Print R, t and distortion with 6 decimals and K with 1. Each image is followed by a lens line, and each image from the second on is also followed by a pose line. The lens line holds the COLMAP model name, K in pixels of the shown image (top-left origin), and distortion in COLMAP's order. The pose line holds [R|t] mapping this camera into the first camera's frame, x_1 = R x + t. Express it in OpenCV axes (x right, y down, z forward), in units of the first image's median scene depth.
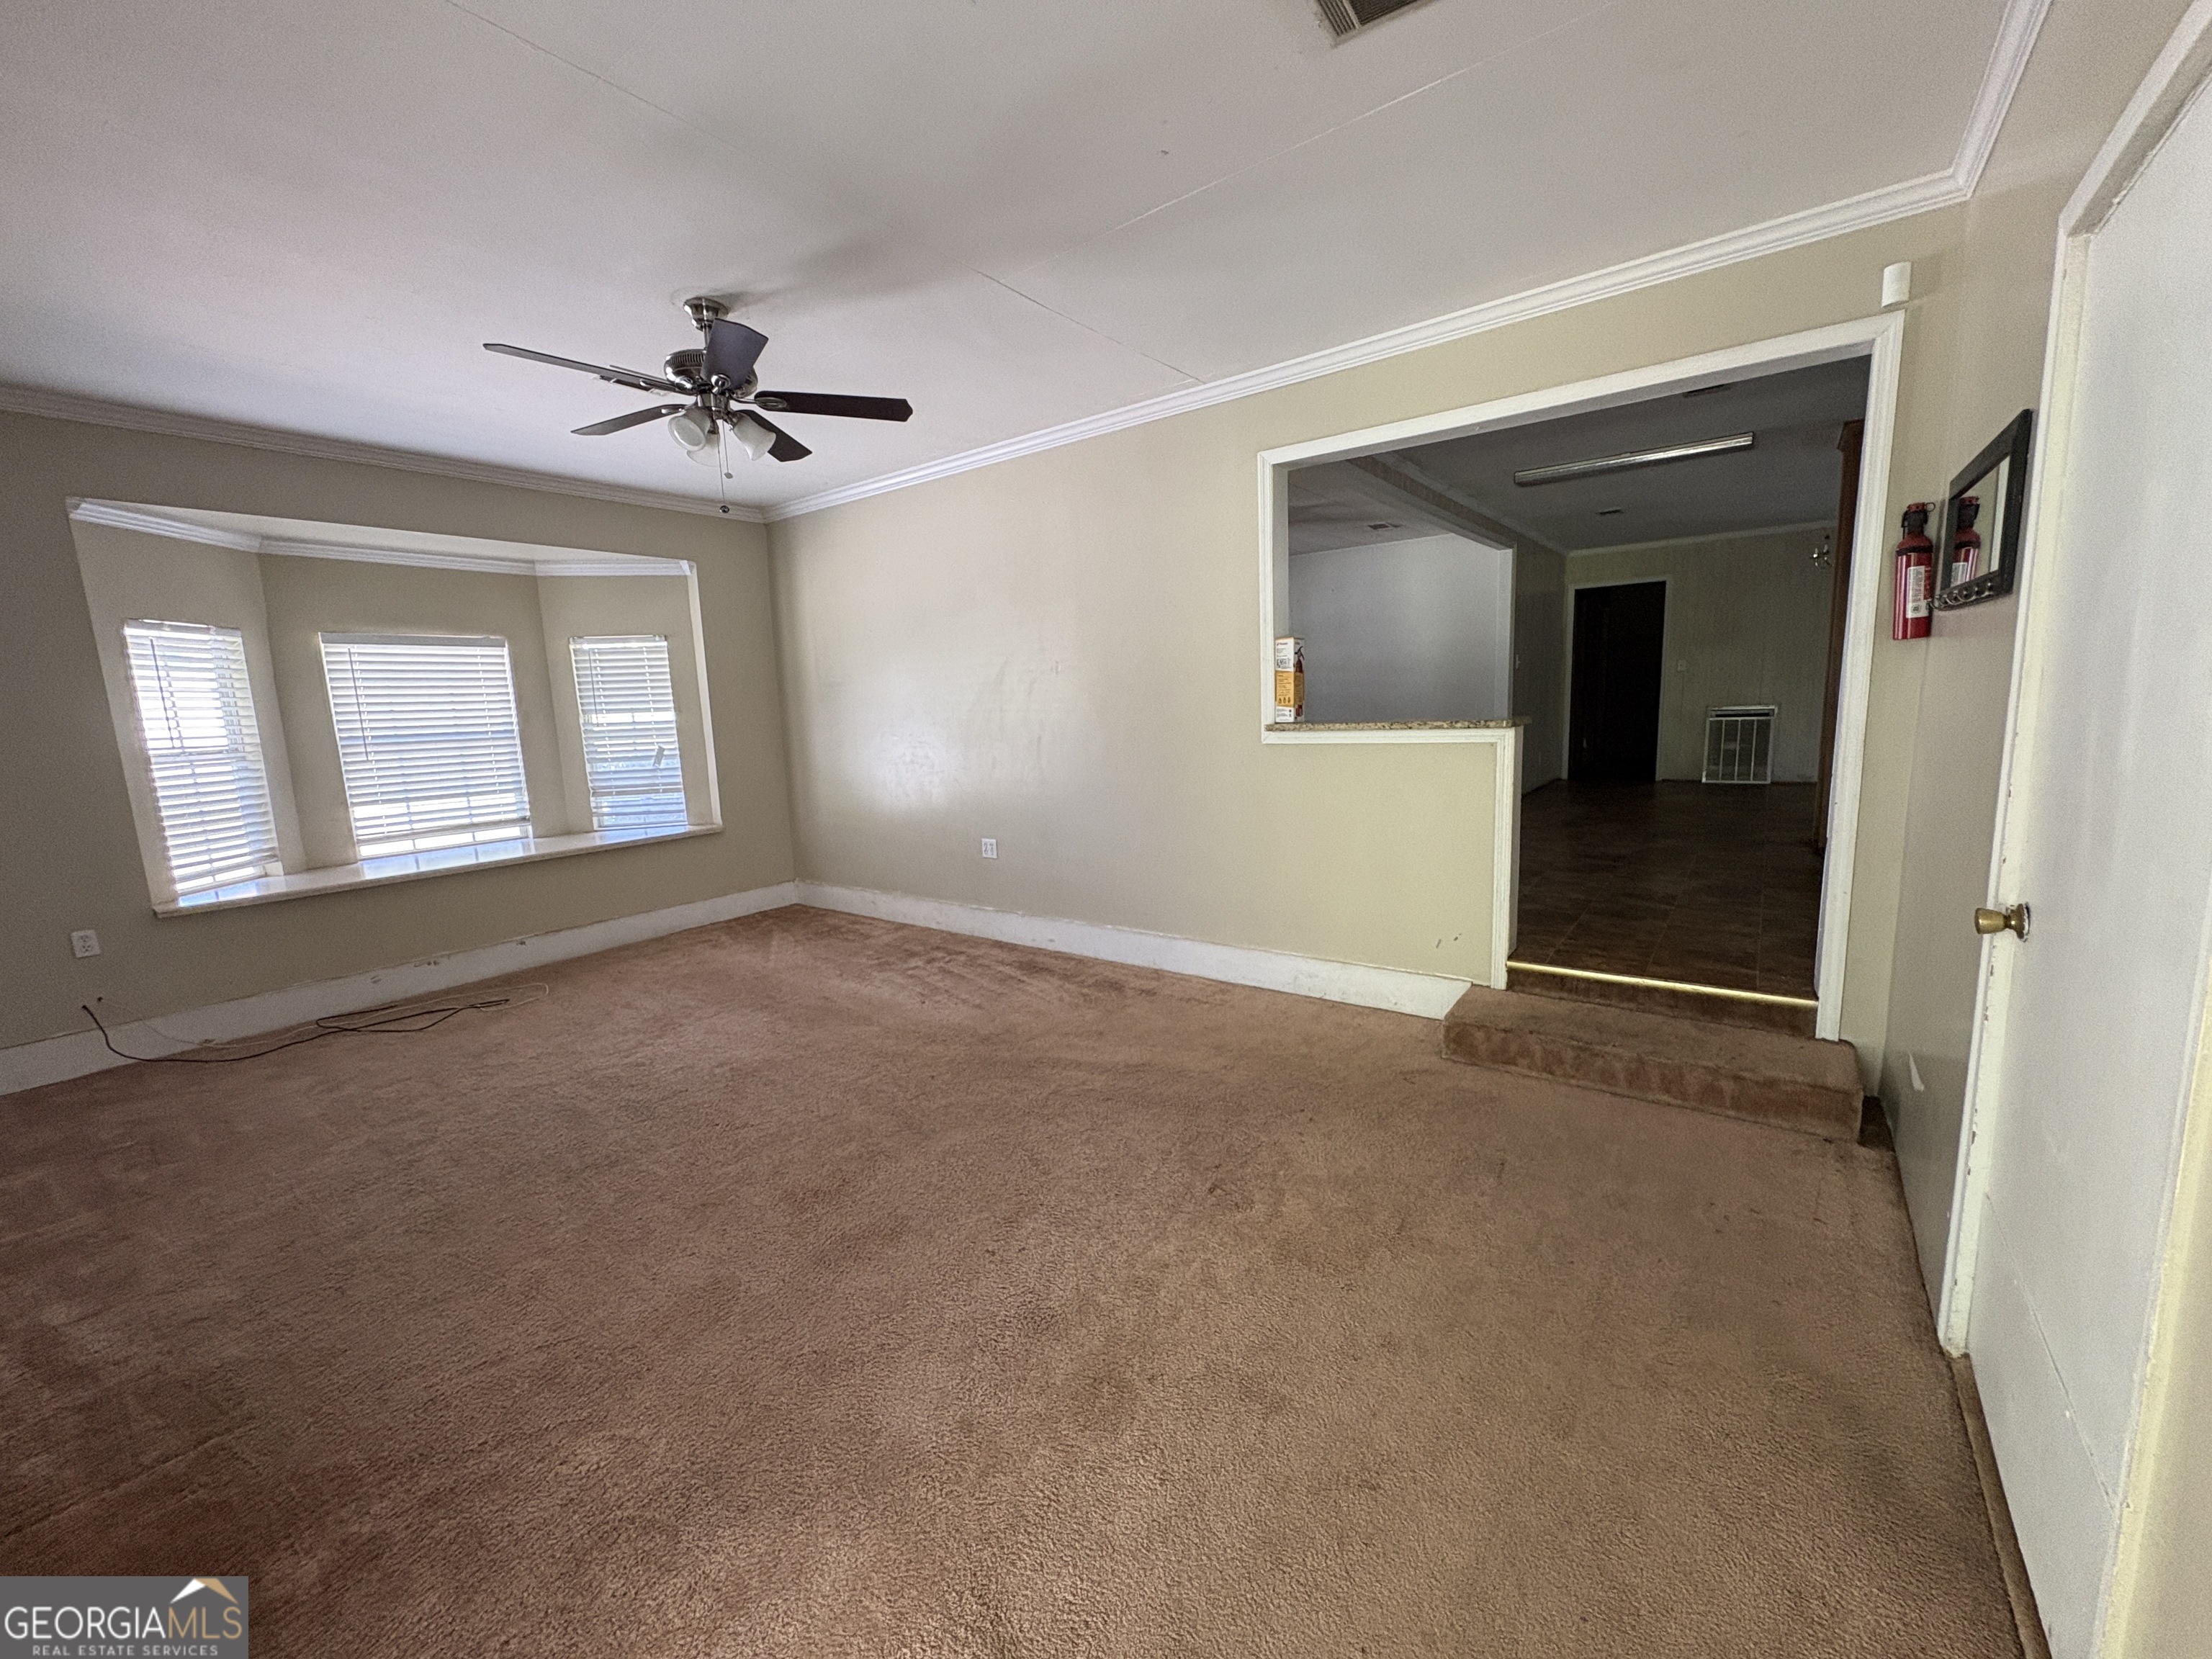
lens RADIAL K [[881.3, 0, 1102.8], [0, 881.3, 840.6], [0, 0, 1]] dist [0.000802, -0.000001]
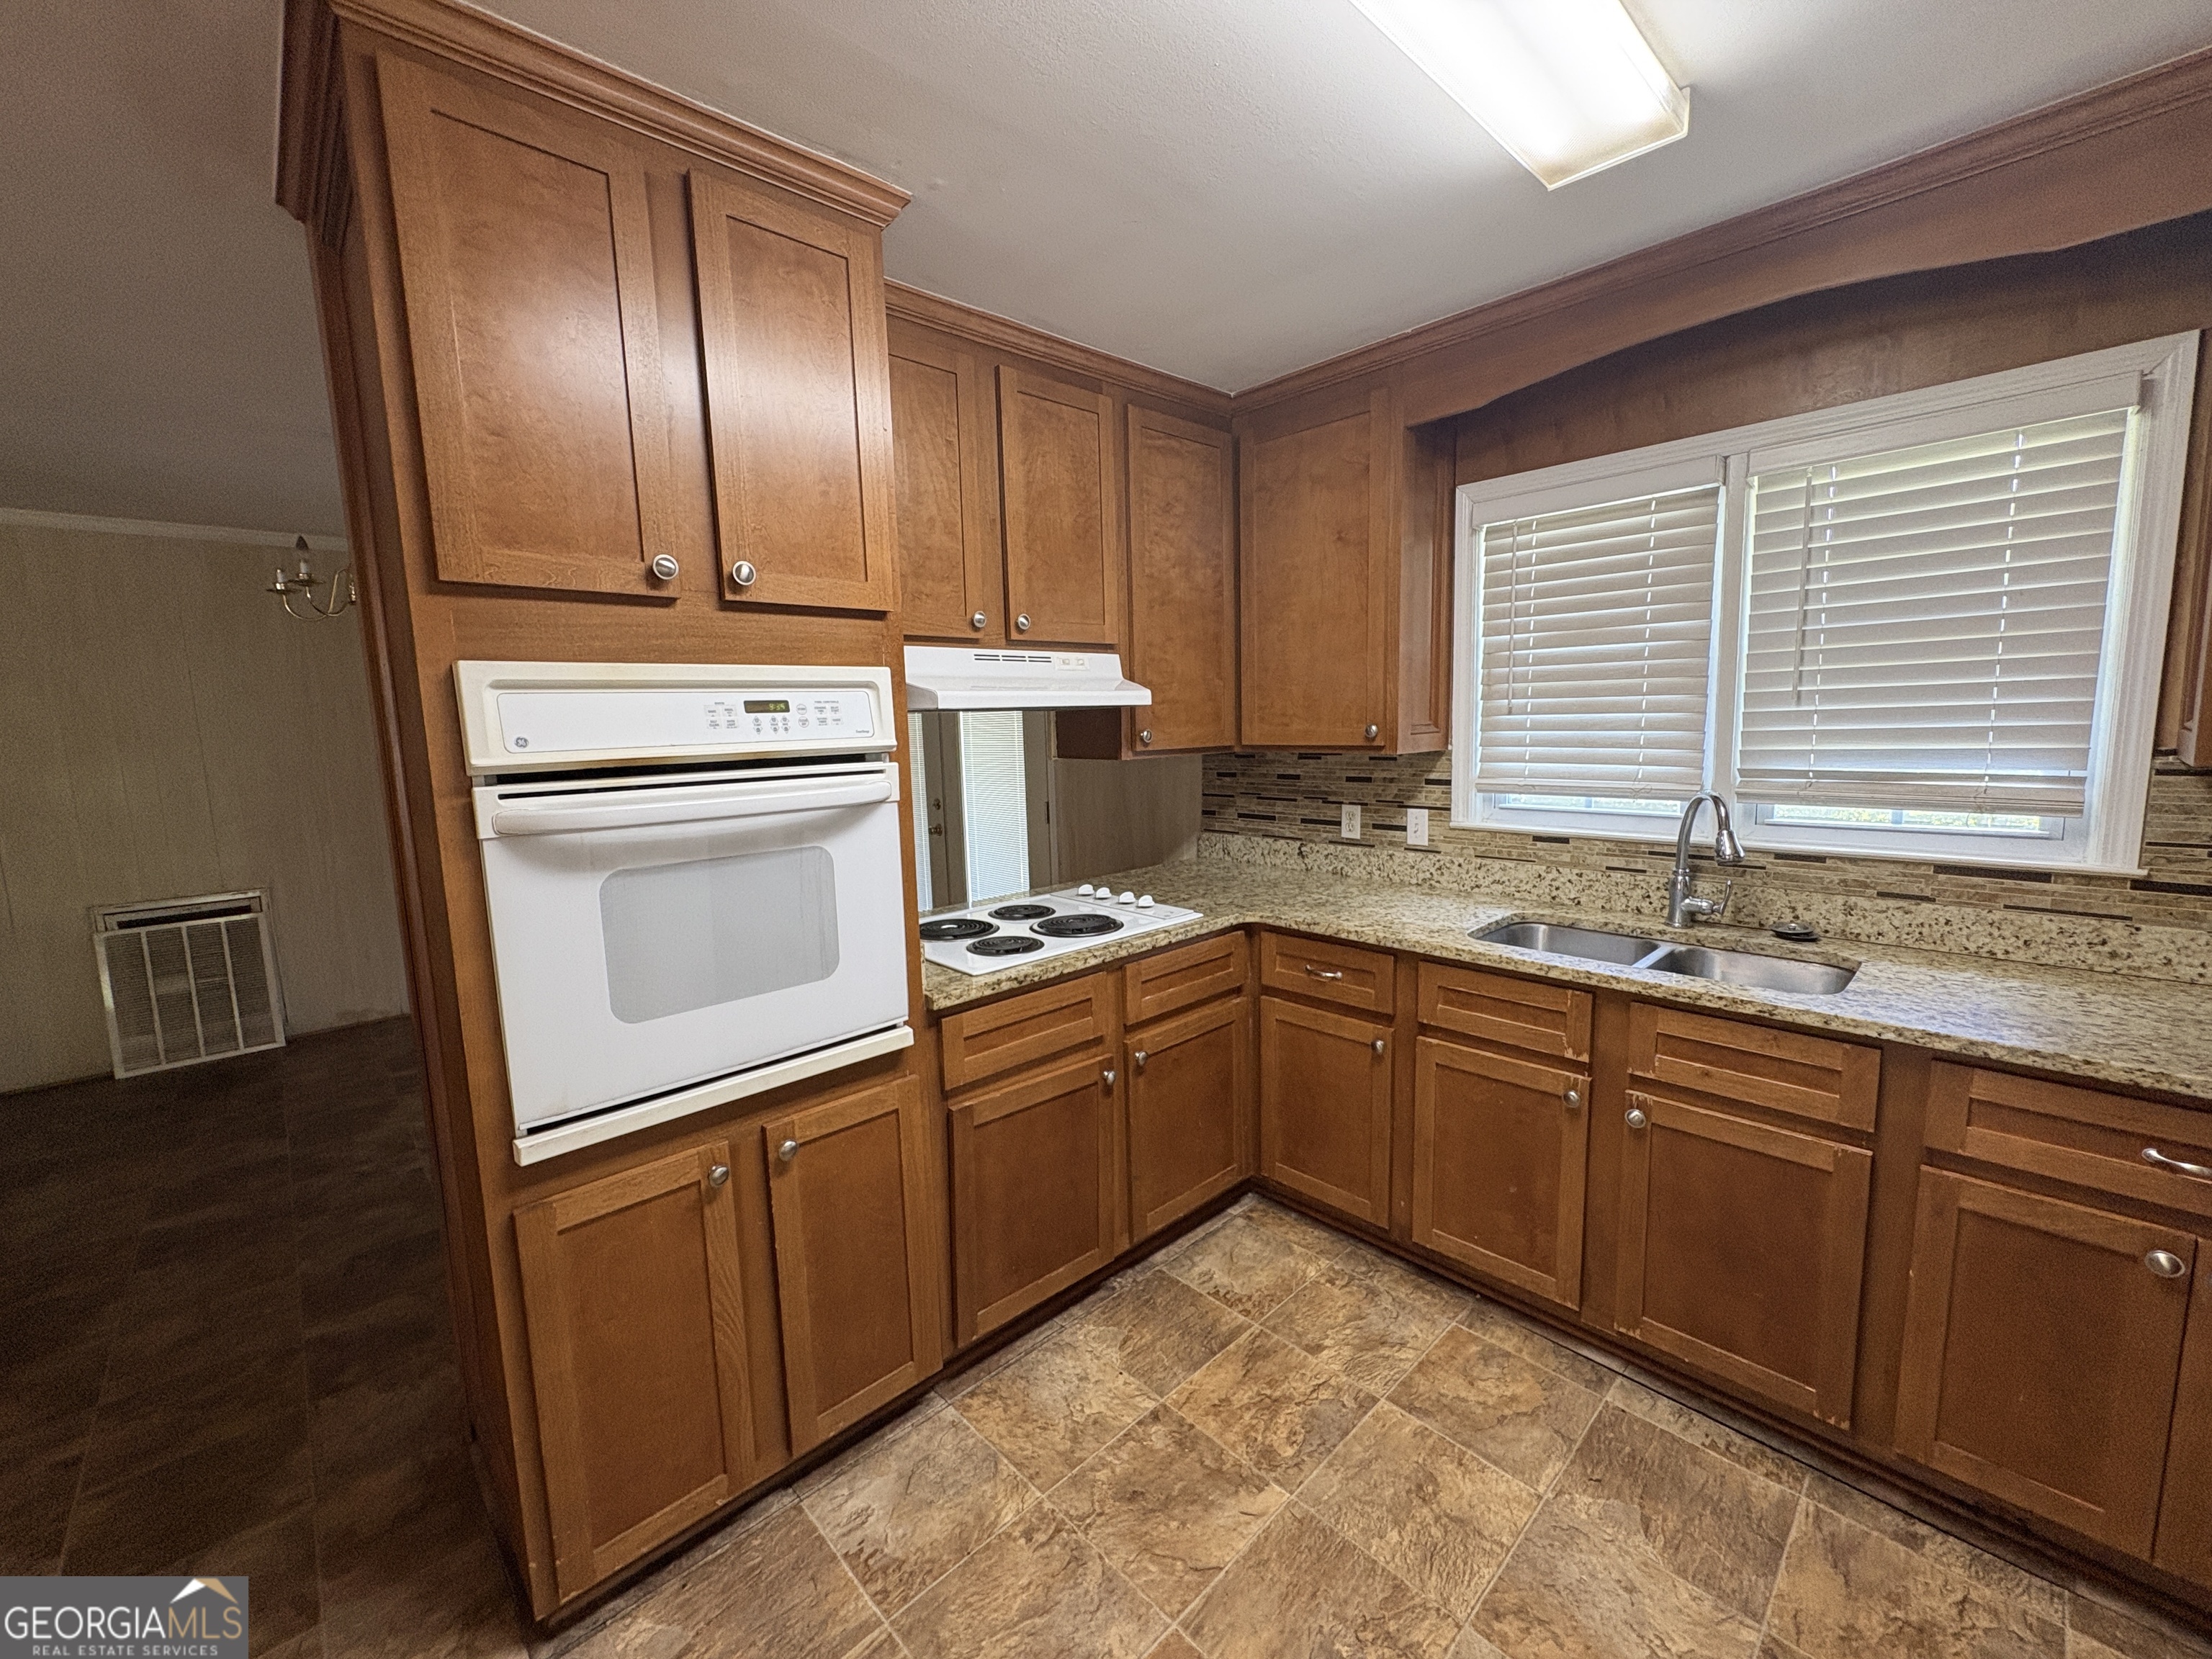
lens RADIAL K [[881.3, 0, 1103.2], [0, 881.3, 830.4], [0, 0, 1]] dist [0.000802, -0.000001]
pose [[0.172795, -0.090445, 0.980796, 0.356489], [0.157520, 0.985496, 0.063127, -0.141987], [-0.972280, 0.143587, 0.184536, 0.437348]]
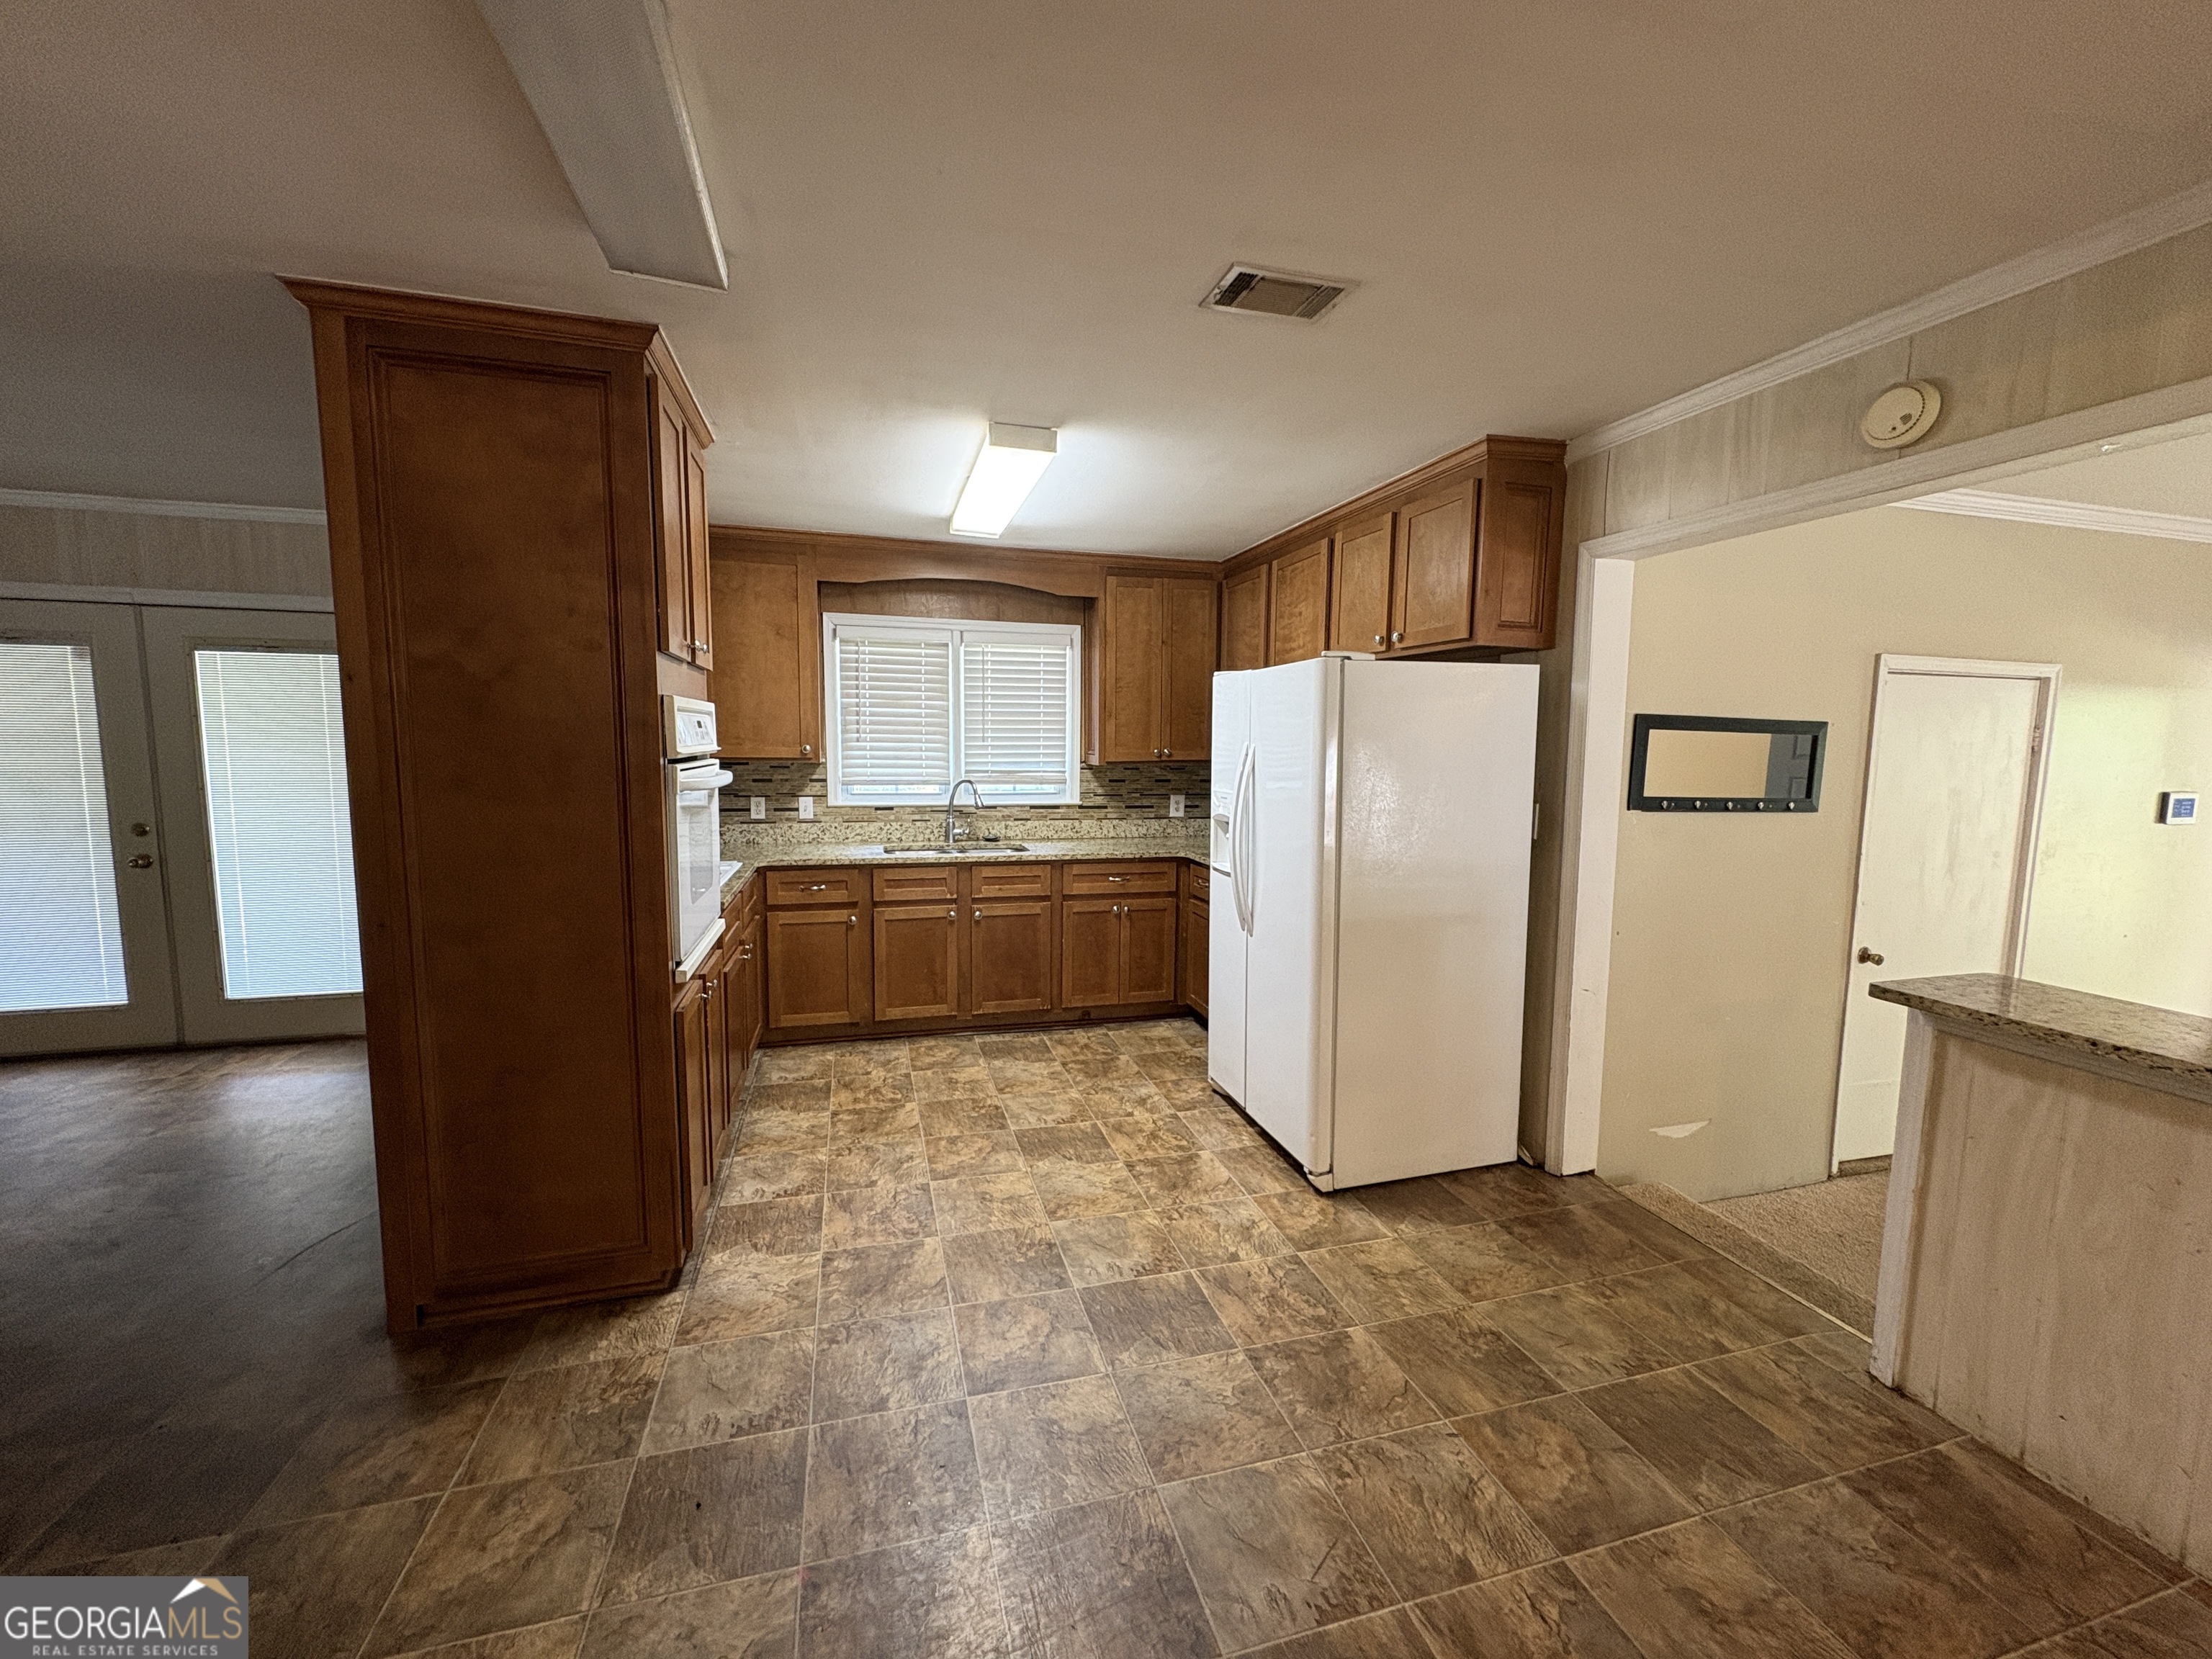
lens RADIAL K [[881.3, 0, 1104.4], [0, 881.3, 828.4], [0, 0, 1]] dist [0.000802, -0.000001]
pose [[-0.791280, -0.031387, 0.610648, 0.219800], [0.103591, 0.977364, 0.184470, -0.172985], [-0.602615, 0.209225, -0.770117, 0.694138]]
